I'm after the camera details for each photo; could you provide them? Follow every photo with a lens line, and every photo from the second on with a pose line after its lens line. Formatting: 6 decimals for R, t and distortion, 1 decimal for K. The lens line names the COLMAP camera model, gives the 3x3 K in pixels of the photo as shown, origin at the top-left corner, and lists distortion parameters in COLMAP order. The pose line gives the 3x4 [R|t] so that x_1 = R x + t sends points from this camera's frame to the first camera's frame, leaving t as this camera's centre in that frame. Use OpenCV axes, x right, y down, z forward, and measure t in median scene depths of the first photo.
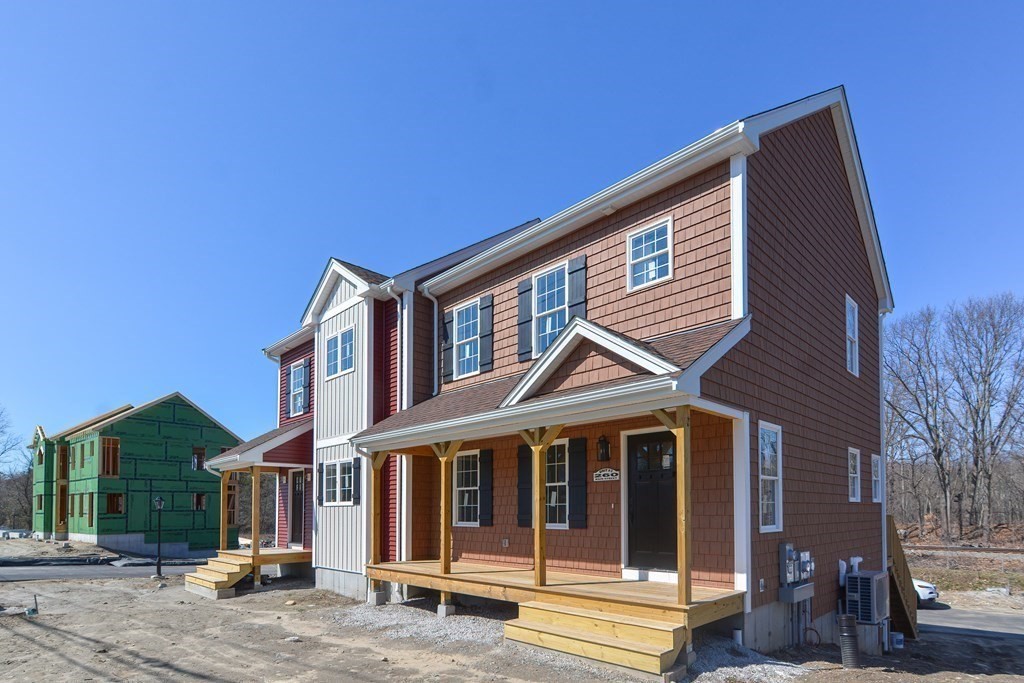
lens RADIAL K [[519.9, 0, 513.7], [0, 519.9, 380.1], [0, 0, 1]] dist [0.004411, -0.009329]
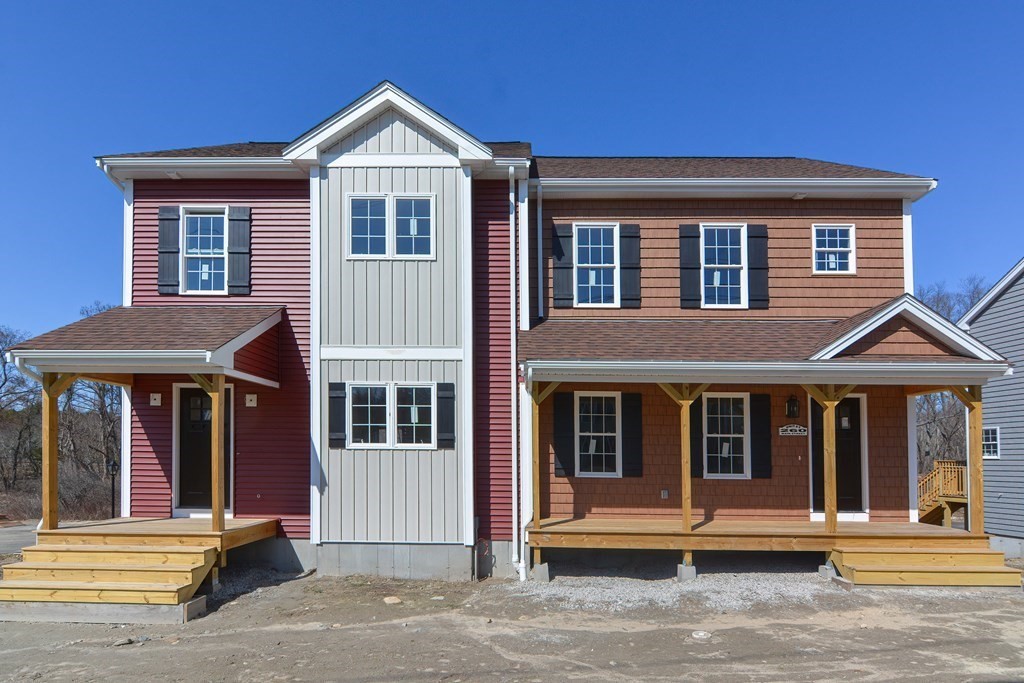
lens RADIAL K [[503.1, 0, 502.3], [0, 503.1, 347.2], [0, 0, 1]] dist [0.002013, -0.008476]
pose [[0.722297, 0.156346, 0.673678, -0.978418], [-0.182638, 0.982652, -0.032234, 0.149005], [-0.667031, -0.099757, 0.738321, 0.609362]]
